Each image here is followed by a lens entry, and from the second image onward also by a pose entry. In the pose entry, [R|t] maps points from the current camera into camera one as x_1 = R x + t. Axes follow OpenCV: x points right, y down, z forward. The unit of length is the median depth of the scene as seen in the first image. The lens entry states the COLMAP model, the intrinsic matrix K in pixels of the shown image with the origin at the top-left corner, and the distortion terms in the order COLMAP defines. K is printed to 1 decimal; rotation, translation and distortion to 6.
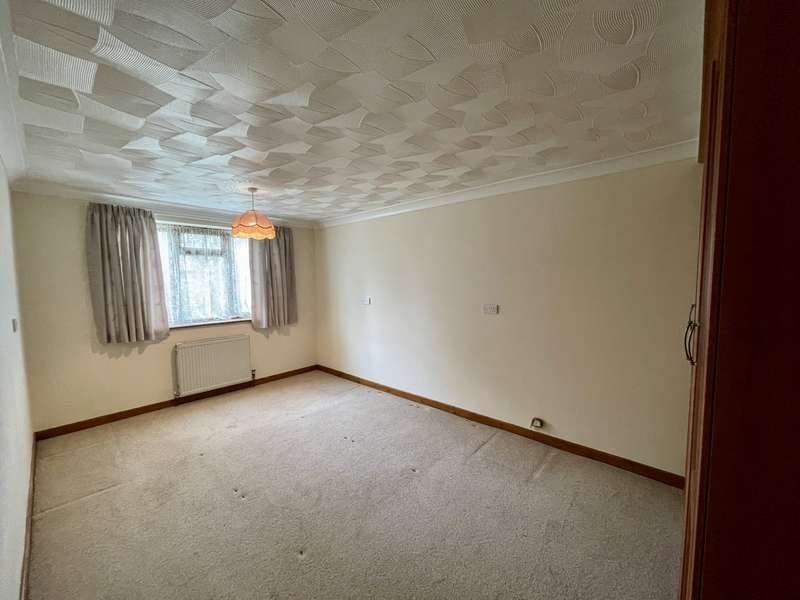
lens RADIAL K [[321.4, 0, 400.0], [0, 321.4, 300.0], [0, 0, 1]] dist [-0.031702, -0.000098]
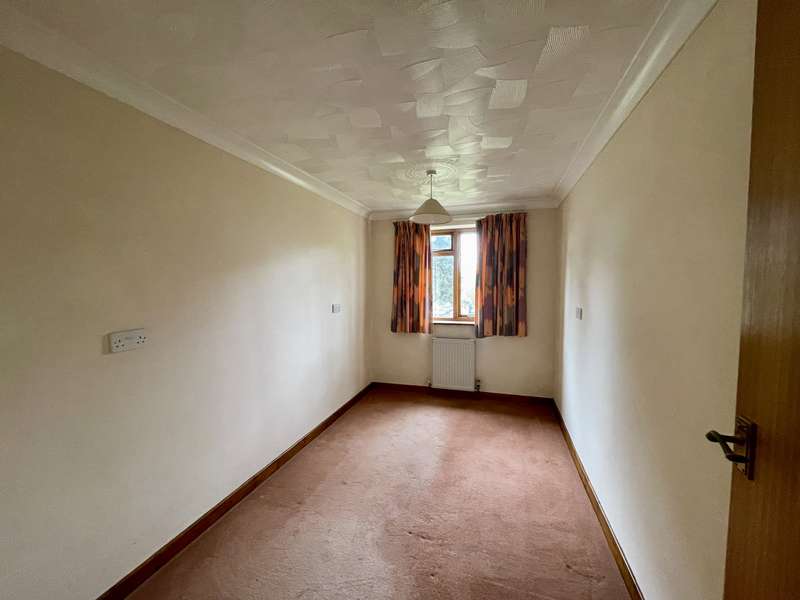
lens RADIAL K [[321.4, 0, 400.0], [0, 321.4, 300.0], [0, 0, 1]] dist [-0.031702, -0.000098]
pose [[0.419682, 0.056392, -0.905918, 0.265782], [-0.069819, 0.997117, 0.029724, -0.019589], [0.904982, 0.050776, 0.422409, 0.462586]]
